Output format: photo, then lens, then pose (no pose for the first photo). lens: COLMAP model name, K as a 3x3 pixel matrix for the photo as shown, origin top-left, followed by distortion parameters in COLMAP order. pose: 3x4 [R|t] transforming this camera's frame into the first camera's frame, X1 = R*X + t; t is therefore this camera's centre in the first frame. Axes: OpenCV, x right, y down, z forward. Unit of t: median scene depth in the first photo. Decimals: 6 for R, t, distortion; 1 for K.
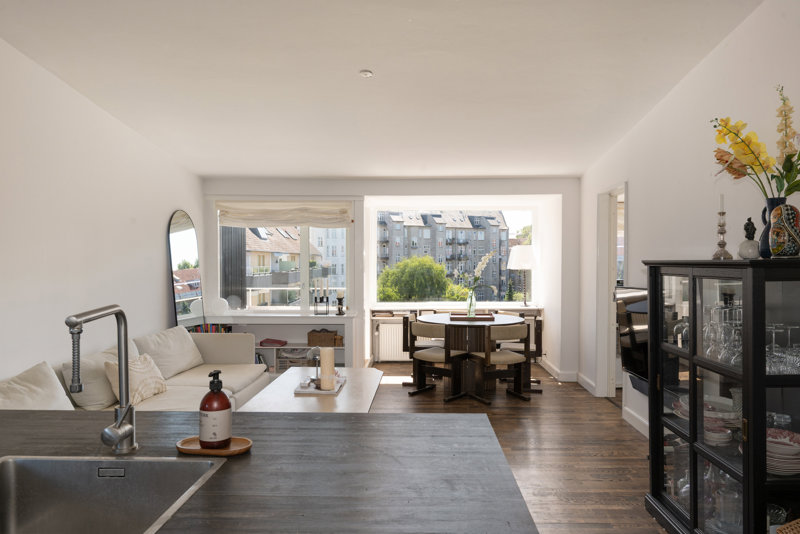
lens RADIAL K [[565.2, 0, 400.0], [0, 565.2, 267.0], [0, 0, 1]] dist [-0.002161, -0.034759]
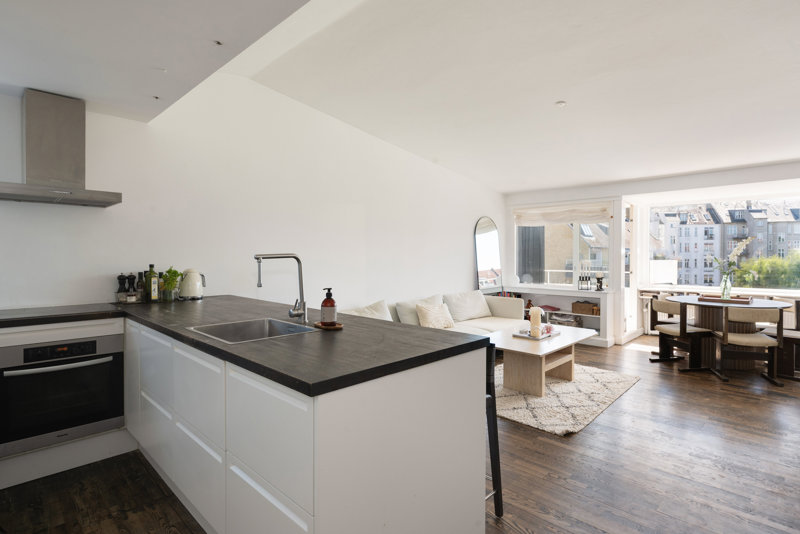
lens RADIAL K [[404.5, 0, 400.5], [0, 404.5, 256.1], [0, 0, 1]] dist [0.001028, -0.000092]
pose [[0.741915, 0.003660, -0.670483, 0.180551], [-0.010286, 0.999930, -0.005924, 0.016810], [0.670414, 0.011291, 0.741901, 0.021763]]
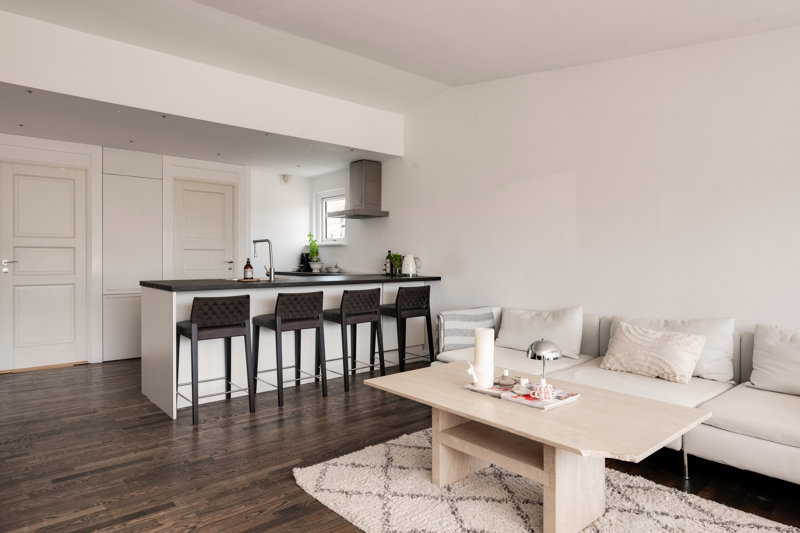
lens RADIAL K [[547.2, 0, 427.1], [0, 547.2, 251.8], [0, 0, 1]] dist [-0.010068, 0.002663]
pose [[-0.744195, 0.002825, -0.667957, 0.234850], [-0.002755, 0.999970, 0.007299, 0.026345], [0.667957, 0.007273, -0.744164, 0.911349]]
